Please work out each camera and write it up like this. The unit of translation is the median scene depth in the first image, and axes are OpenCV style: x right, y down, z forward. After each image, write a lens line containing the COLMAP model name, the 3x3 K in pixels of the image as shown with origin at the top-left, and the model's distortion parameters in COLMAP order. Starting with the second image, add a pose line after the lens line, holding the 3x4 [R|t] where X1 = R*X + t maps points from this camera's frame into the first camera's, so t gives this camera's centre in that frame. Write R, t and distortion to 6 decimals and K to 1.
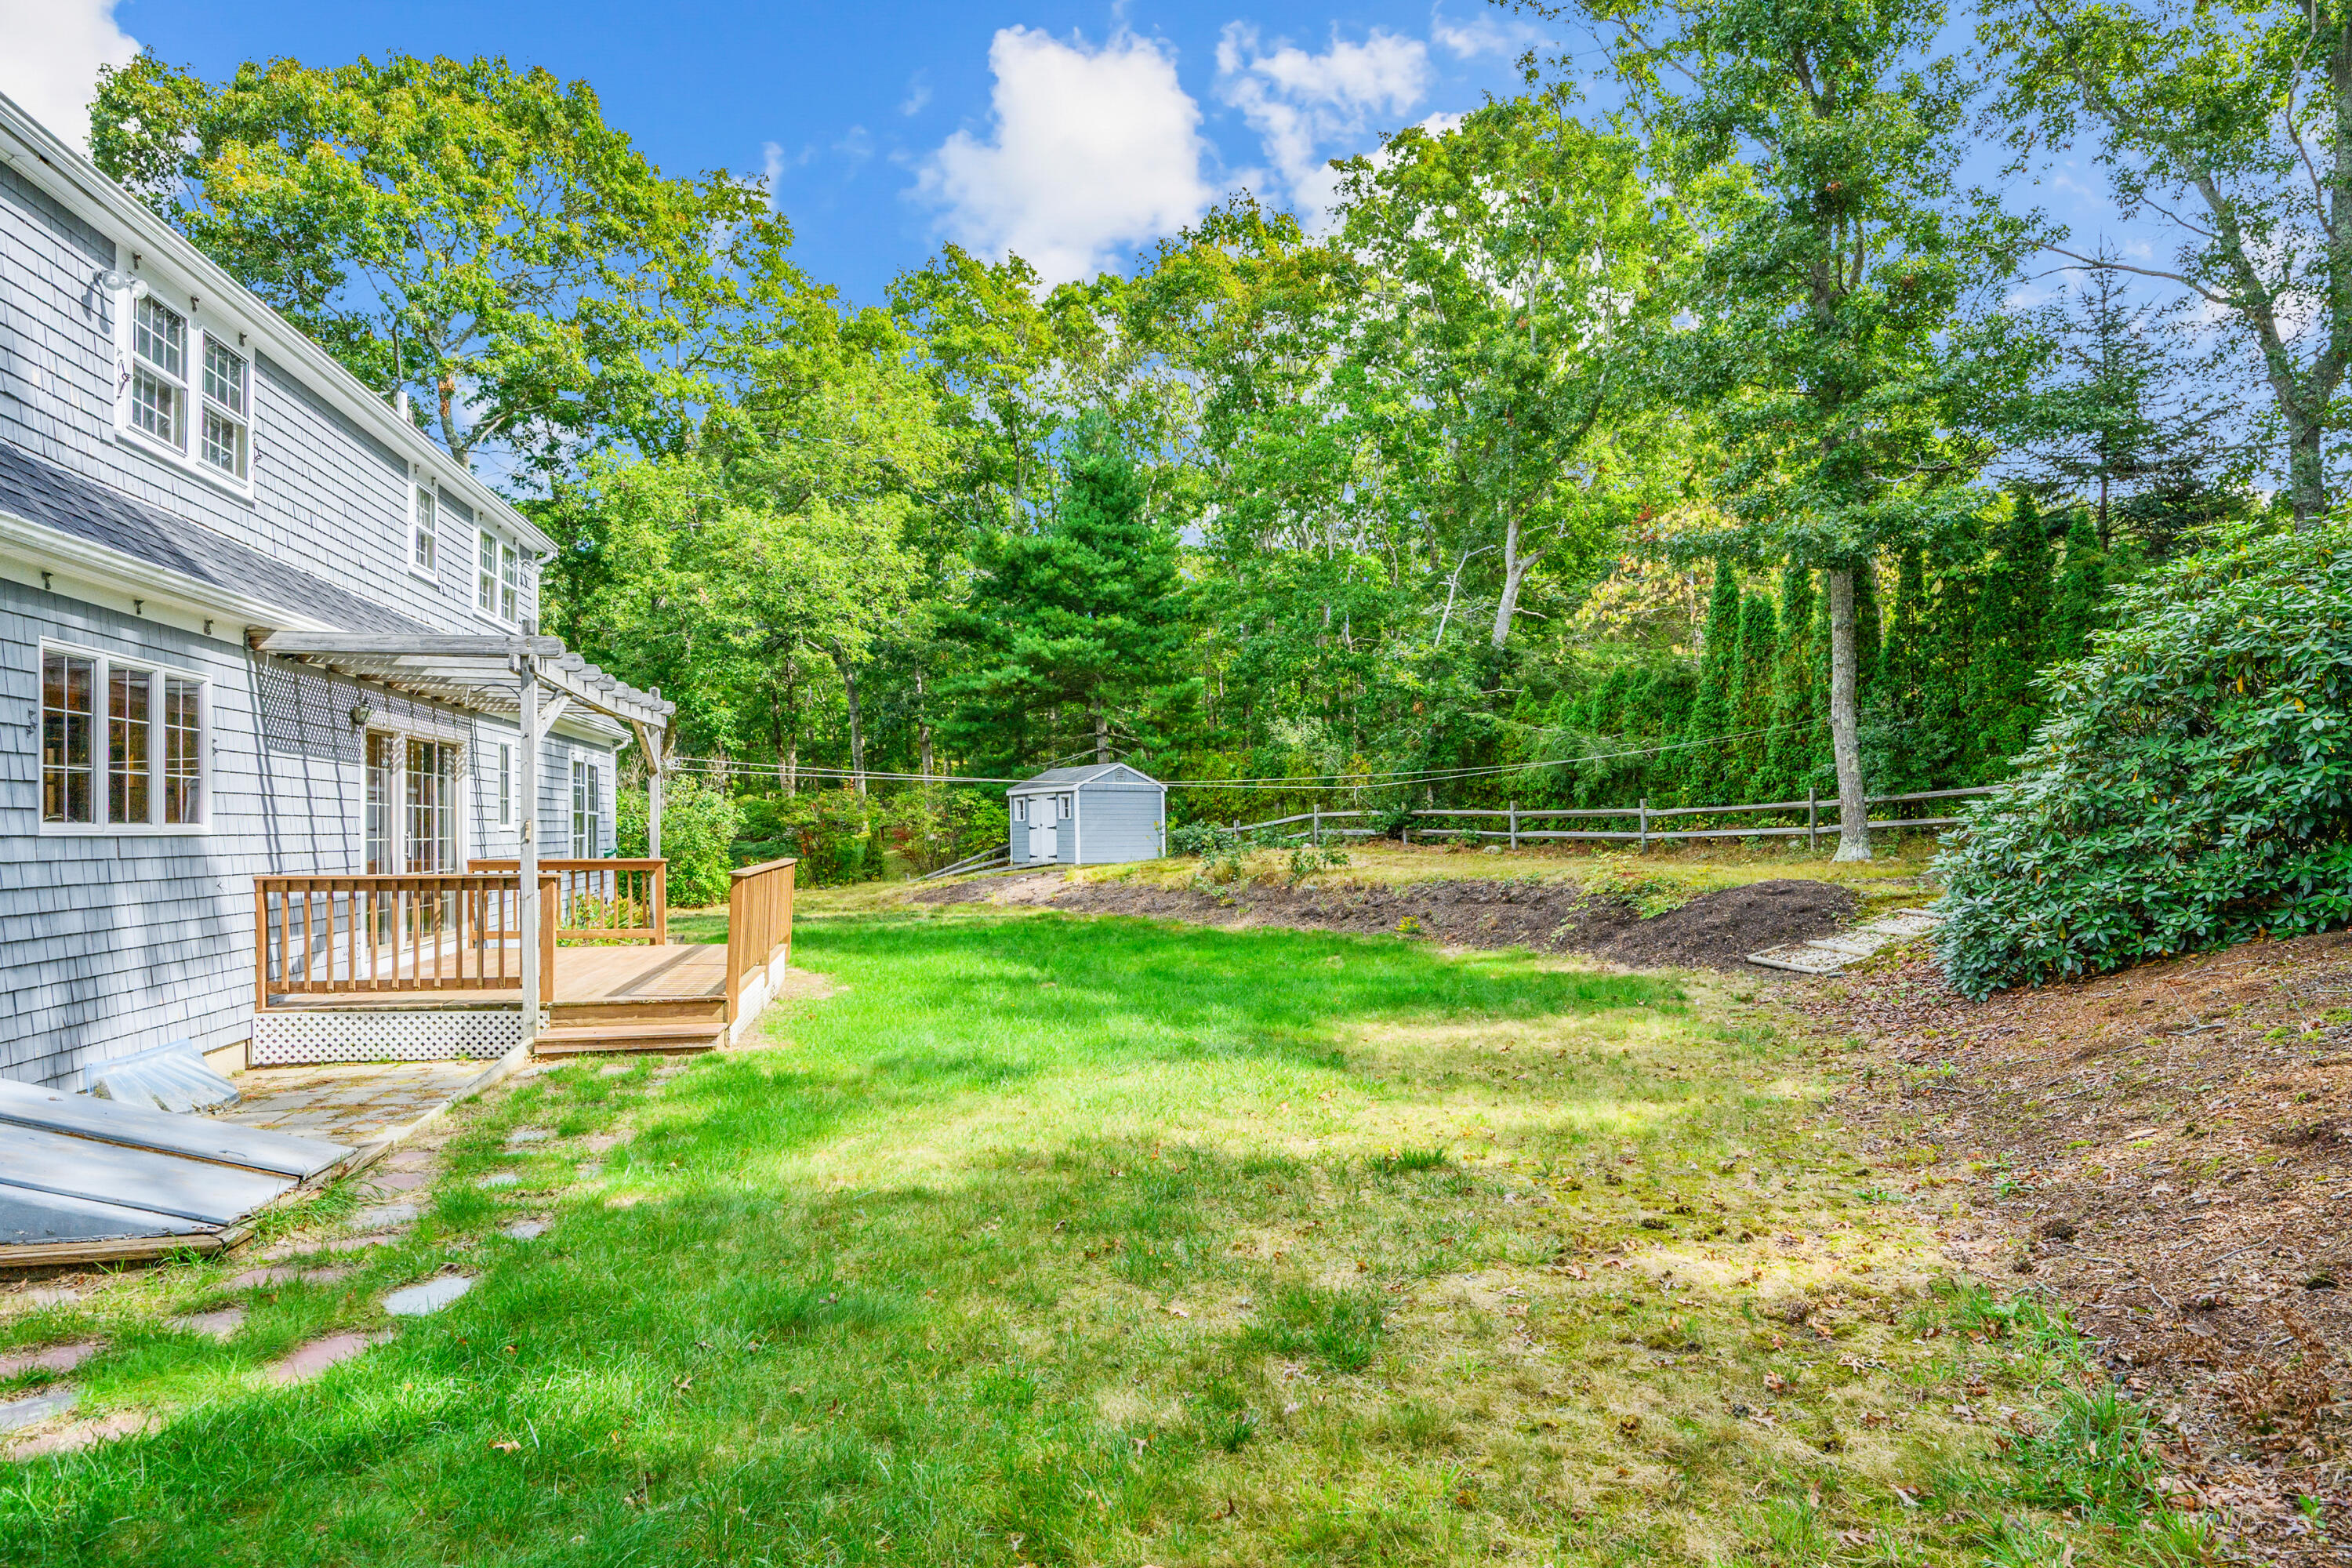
lens RADIAL K [[1385.1, 0, 1186.2], [0, 1385.1, 807.6], [0, 0, 1]] dist [0.000201, -0.001557]
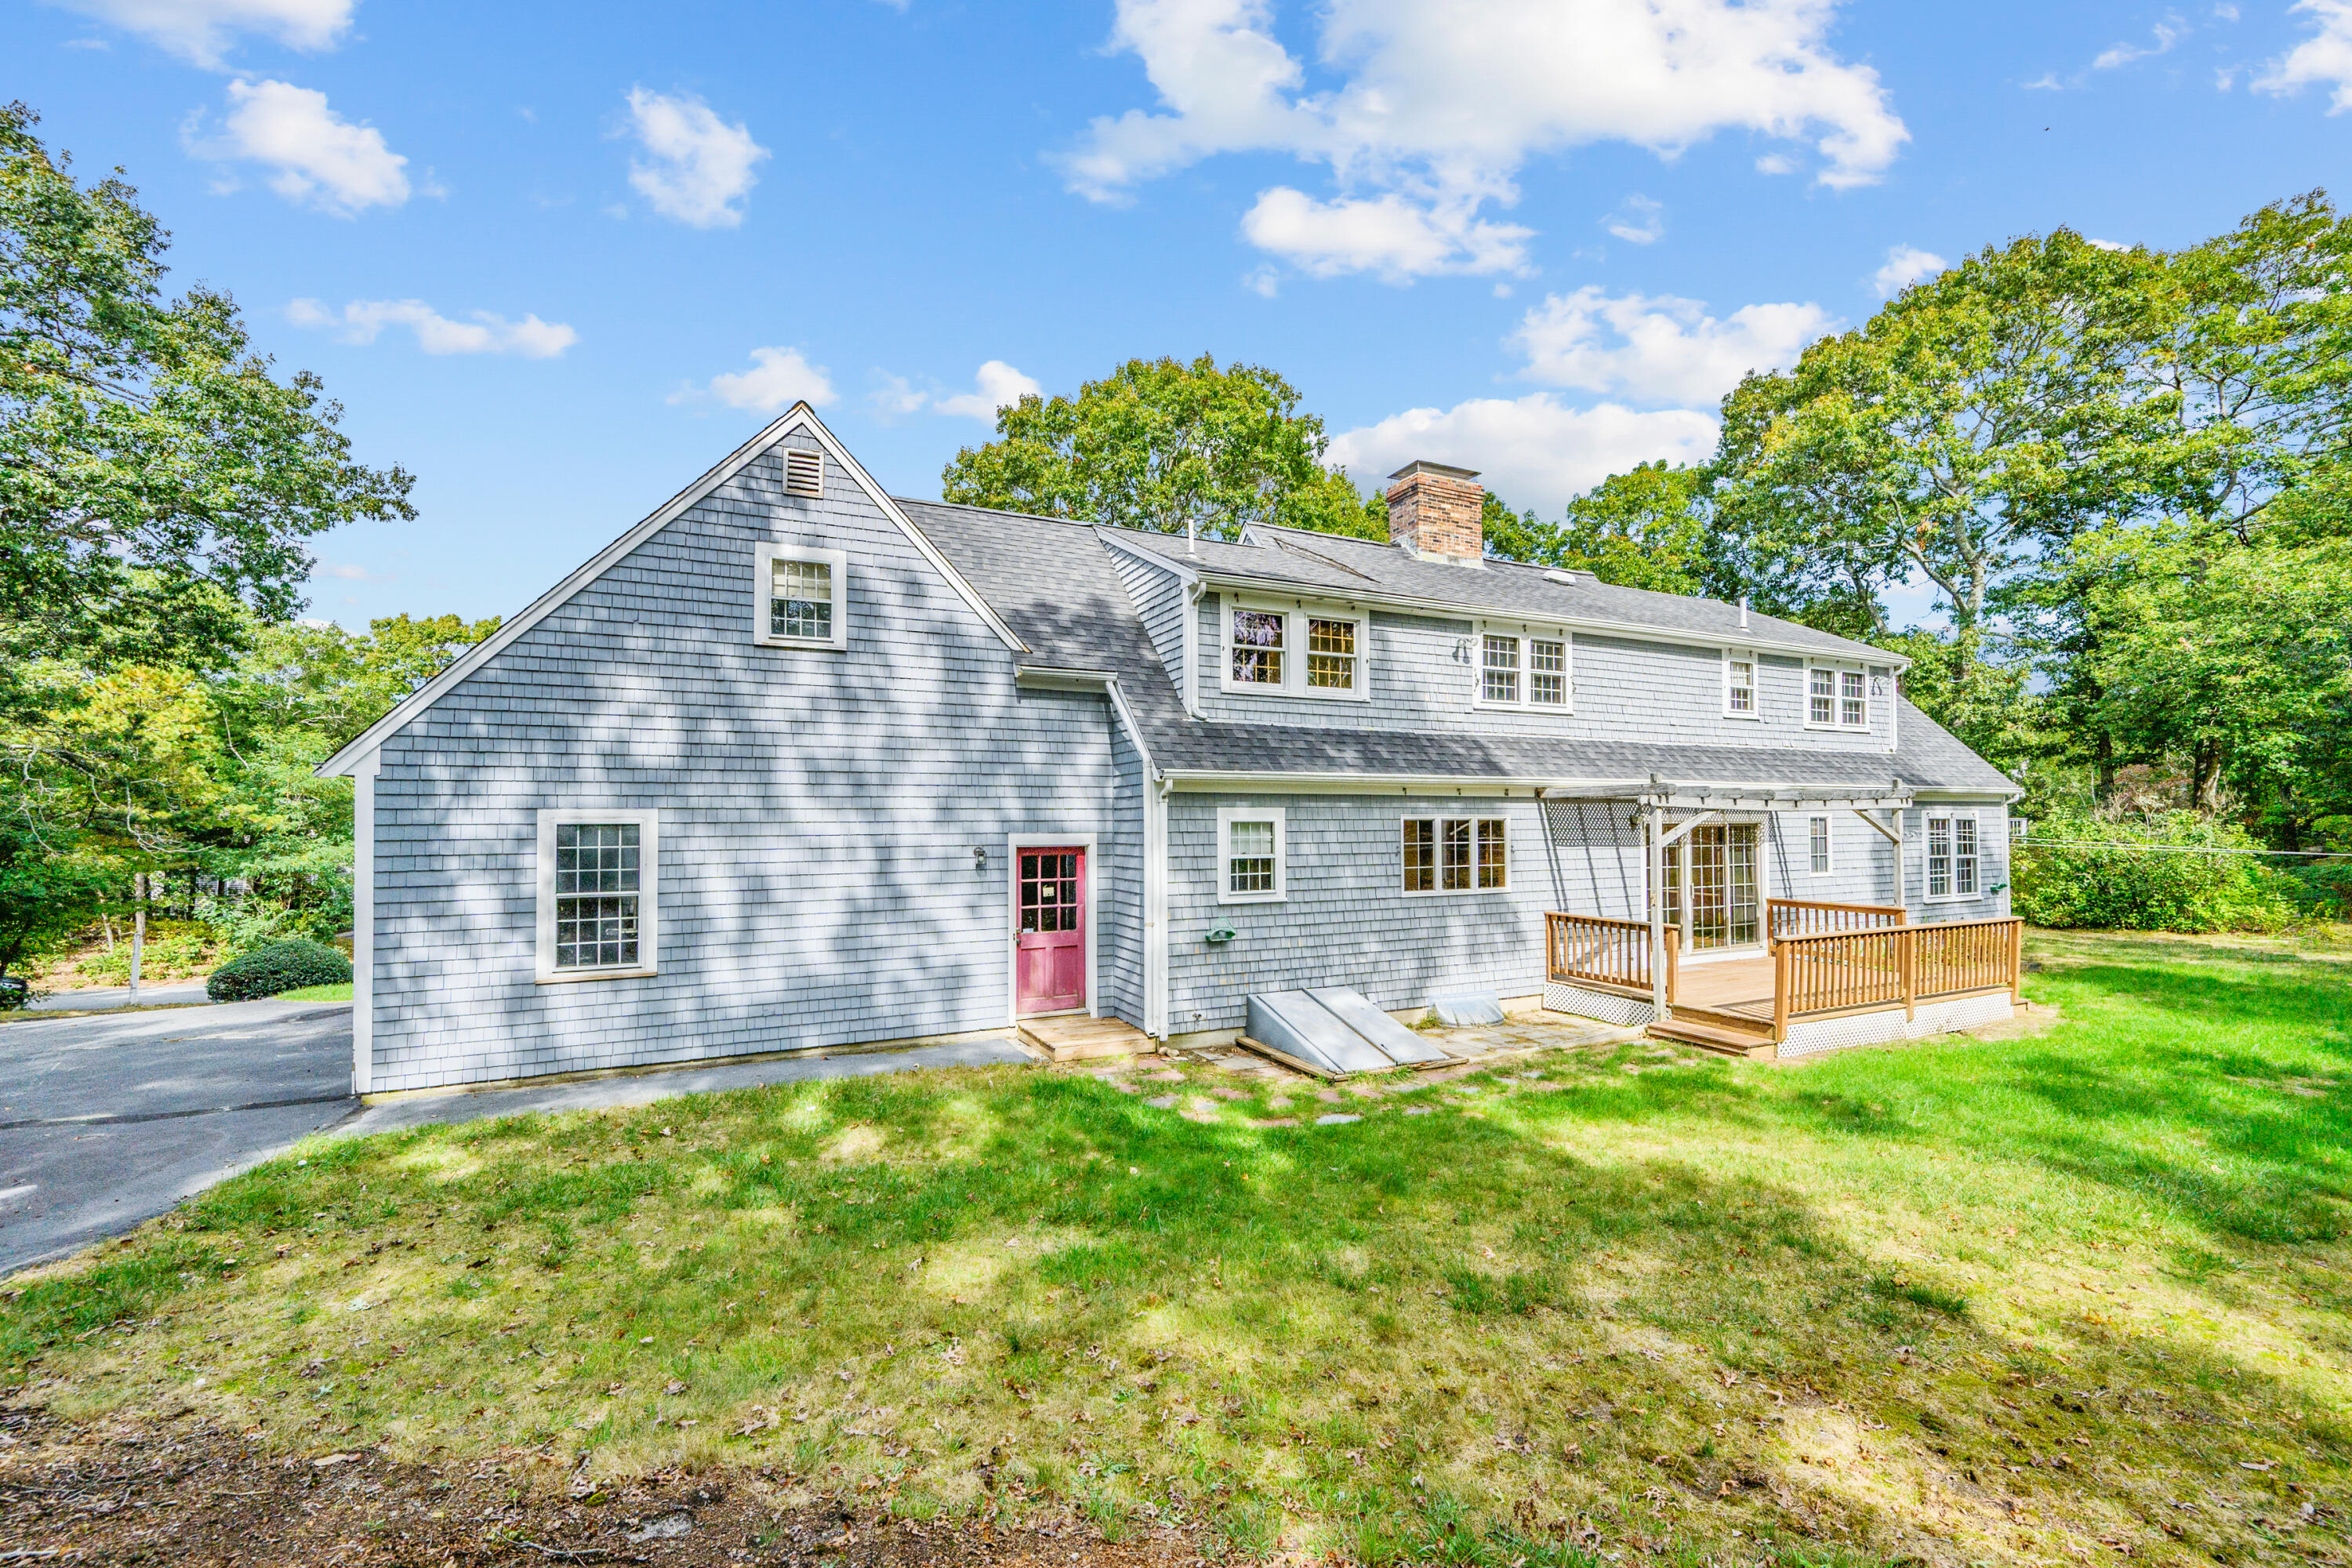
lens RADIAL K [[972.2, 0, 1188.5], [0, 972.2, 791.9], [0, 0, 1]] dist [0.000744, 0.000467]
pose [[0.248051, -0.022638, -0.968483, 0.707158], [0.015675, 0.999690, -0.019353, -0.132280], [0.968620, -0.010380, 0.248329, 0.207898]]
